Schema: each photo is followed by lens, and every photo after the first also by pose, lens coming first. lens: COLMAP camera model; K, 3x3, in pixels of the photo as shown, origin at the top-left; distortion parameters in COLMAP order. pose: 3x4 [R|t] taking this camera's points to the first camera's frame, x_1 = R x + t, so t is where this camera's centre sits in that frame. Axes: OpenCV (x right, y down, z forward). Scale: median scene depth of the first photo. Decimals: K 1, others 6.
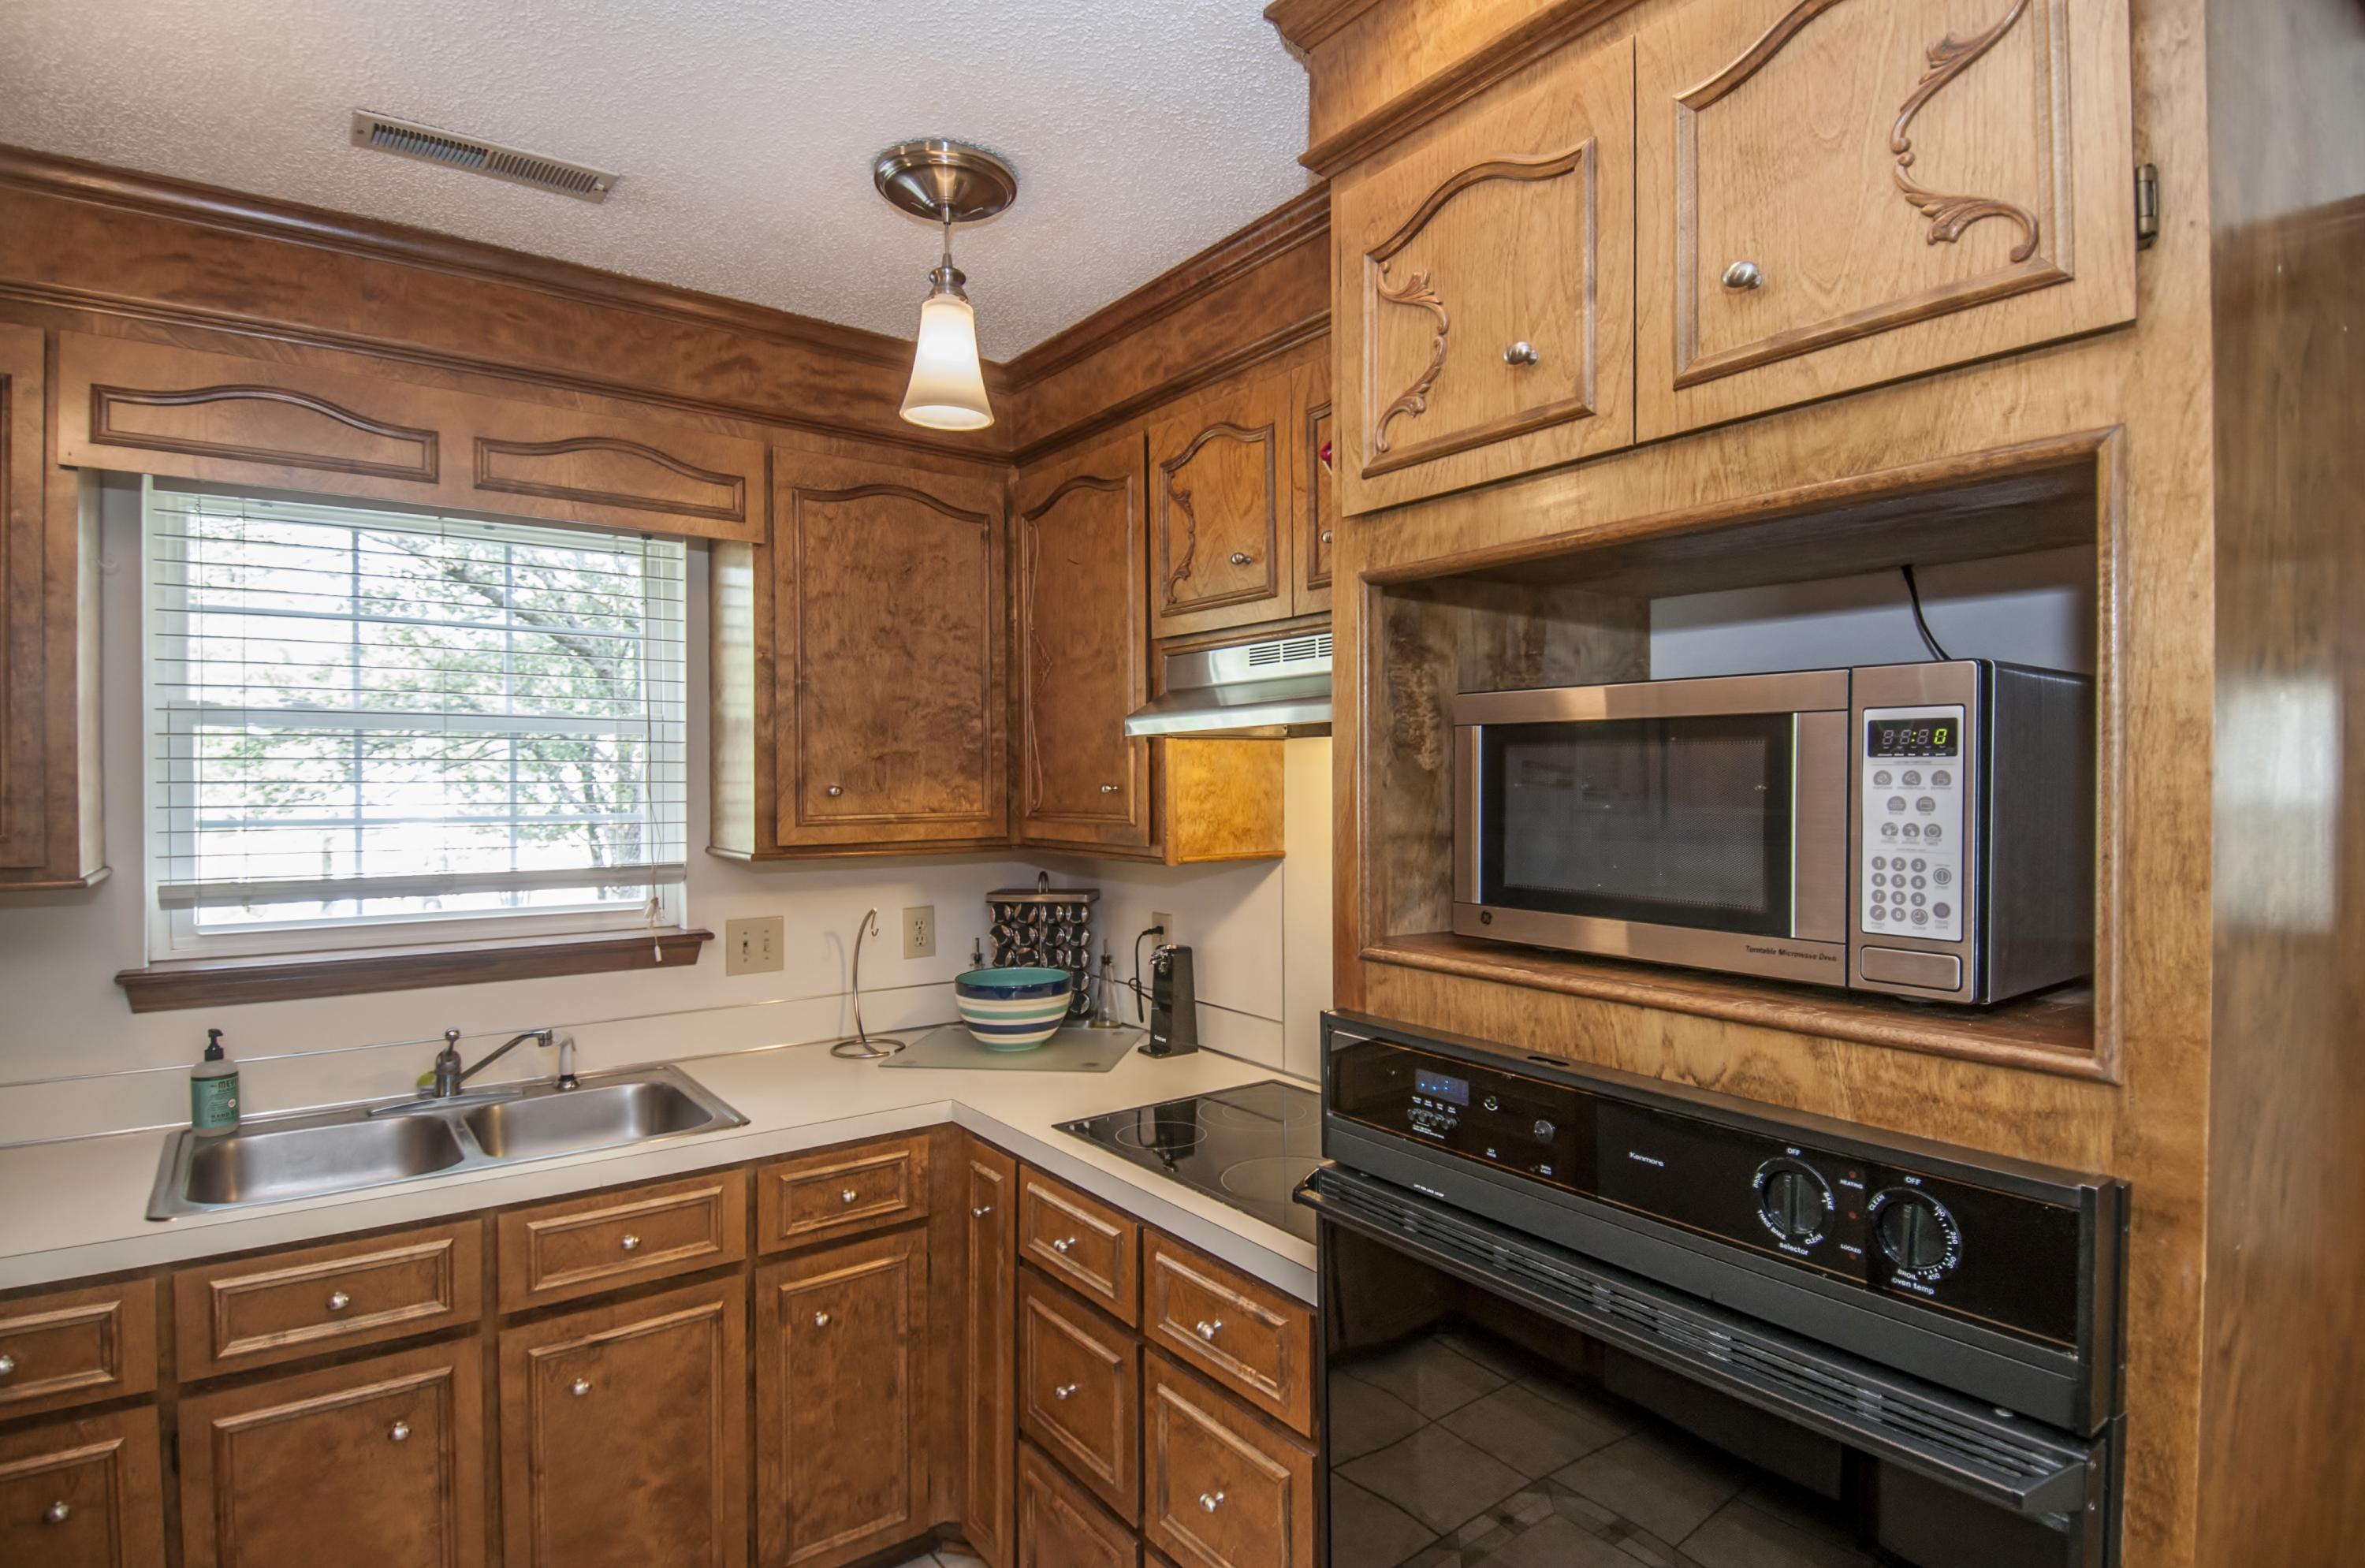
lens RADIAL K [[1226.8, 0, 1247.8], [0, 1226.8, 790.8], [0, 0, 1]] dist [0.019303, -0.029374]
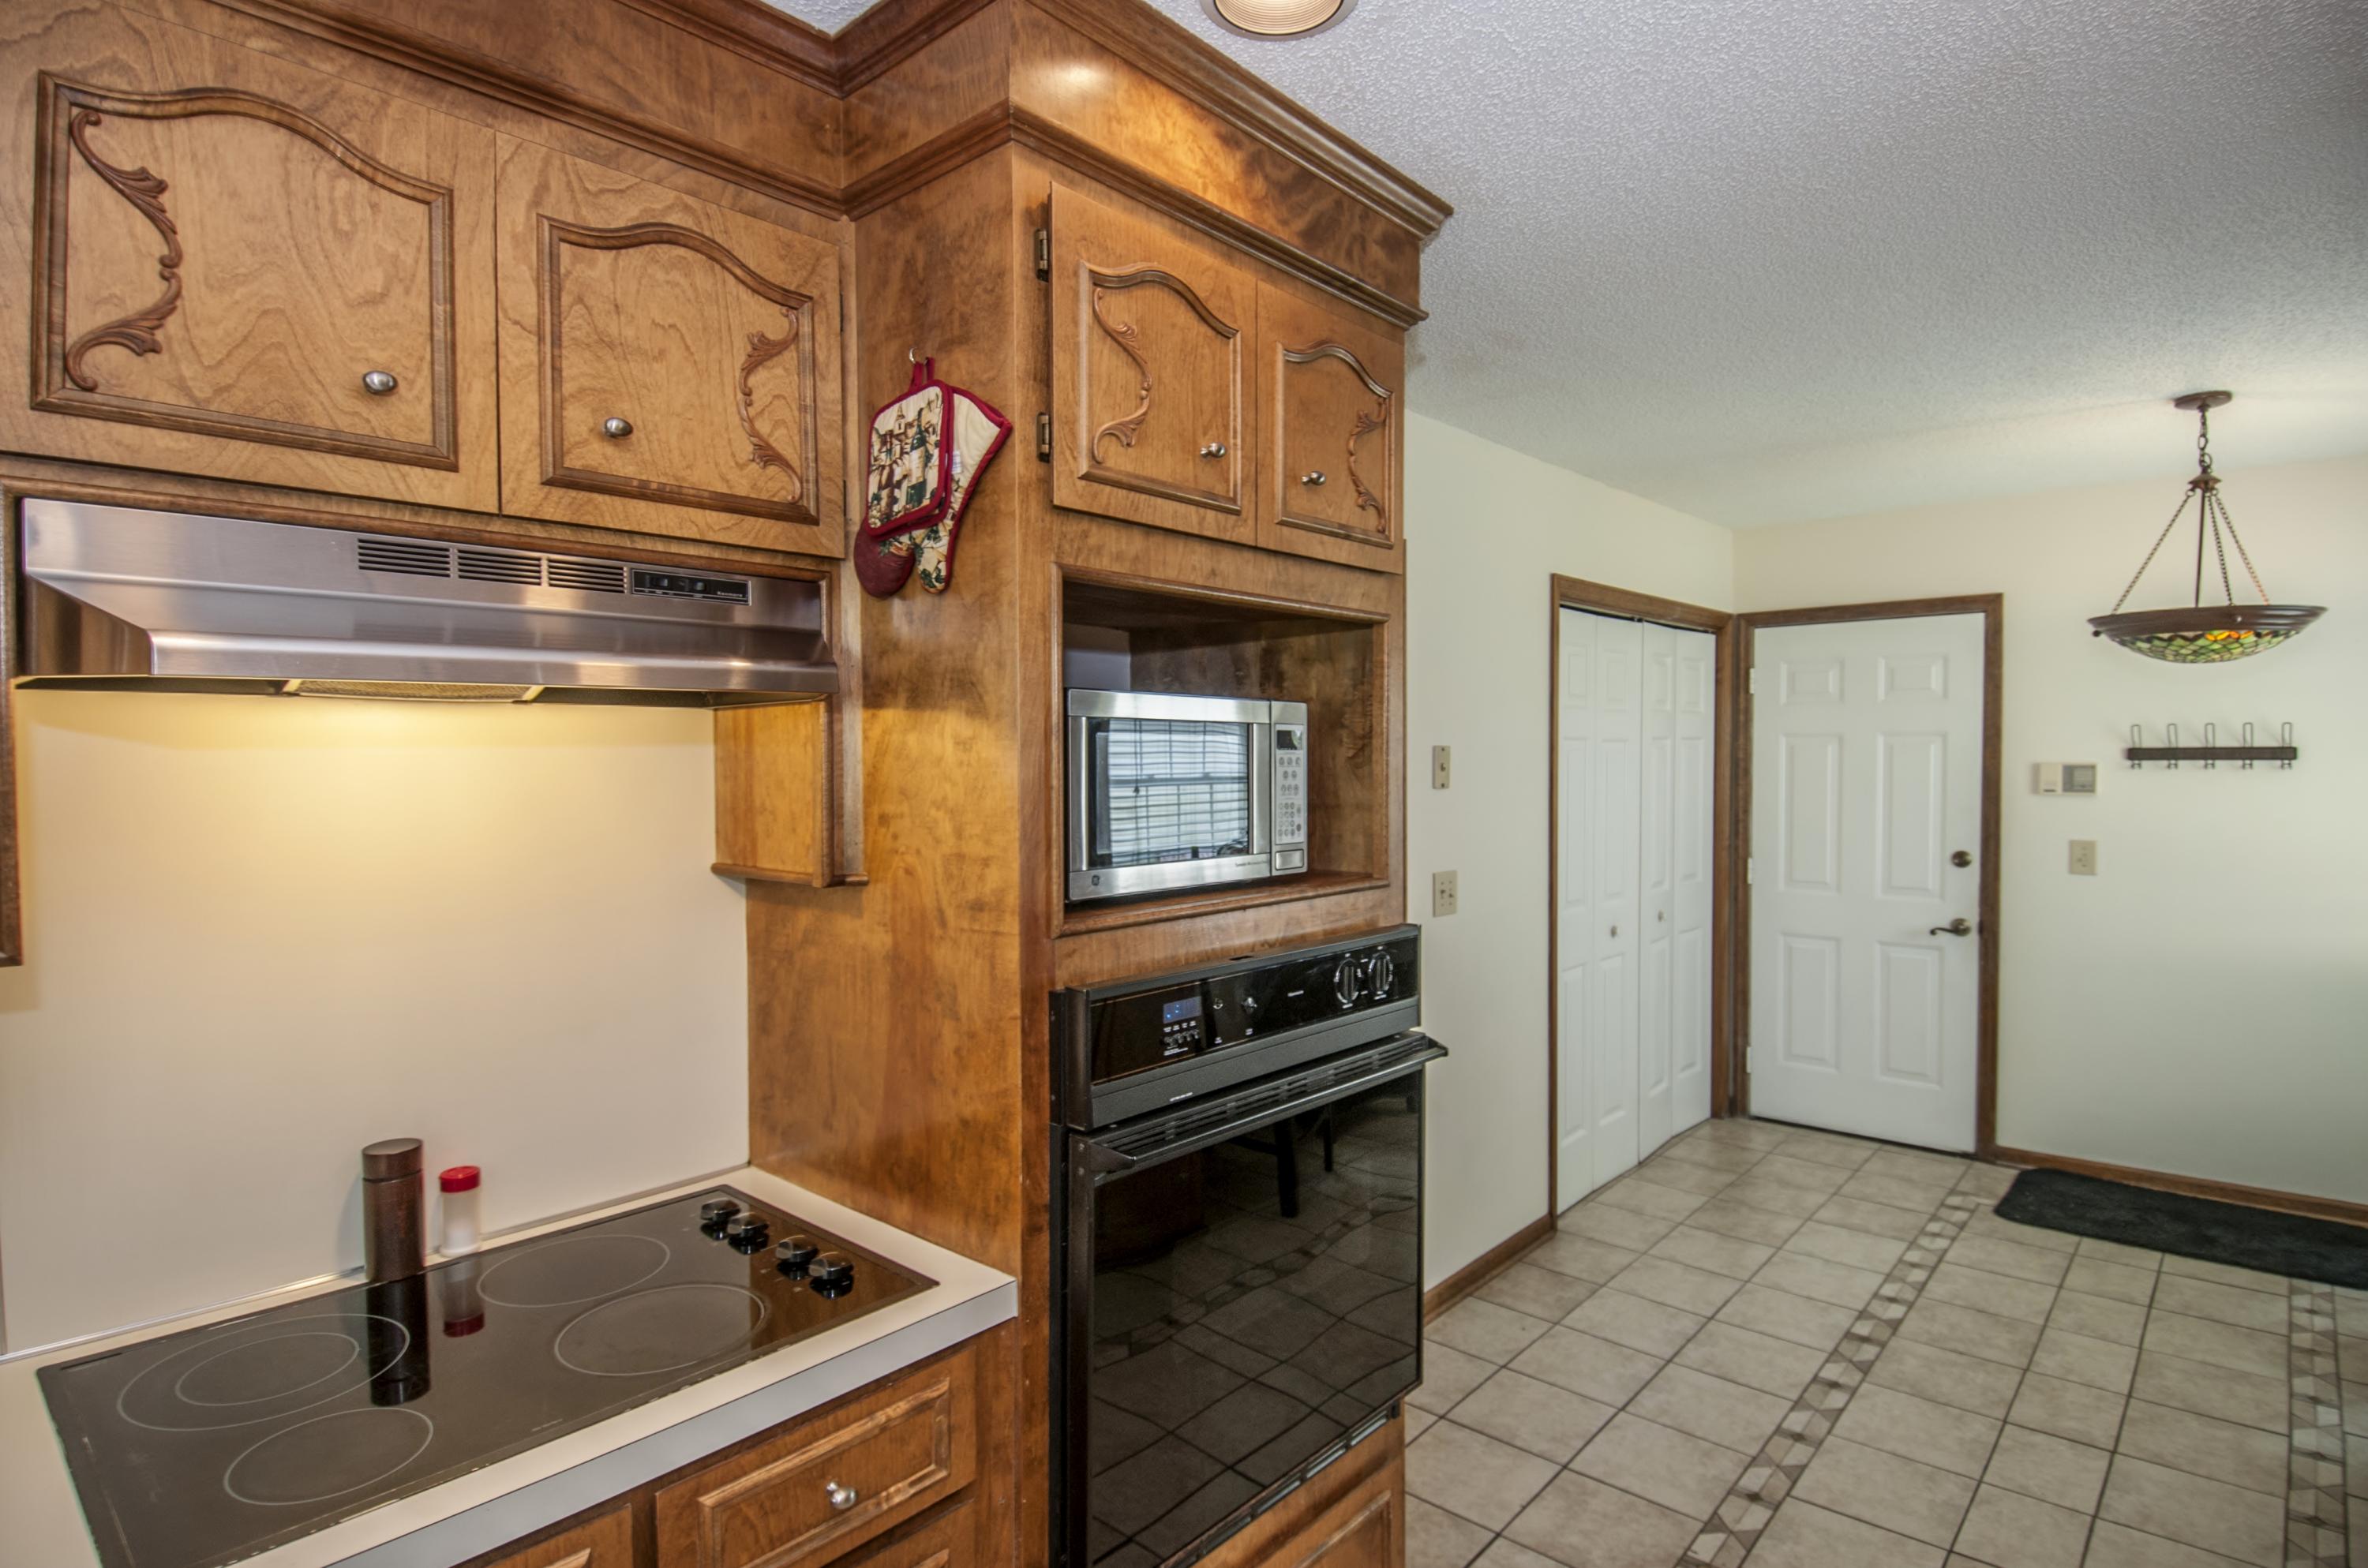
lens RADIAL K [[1241.4, 0, 1184.1], [0, 1241.4, 784.5], [0, 0, 1]] dist [0.010928, -0.027171]
pose [[-0.189046, -0.020301, 0.981758, -1.063337], [0.014832, 0.999613, 0.023526, -0.016799], [-0.981856, 0.019009, -0.188672, 1.220742]]
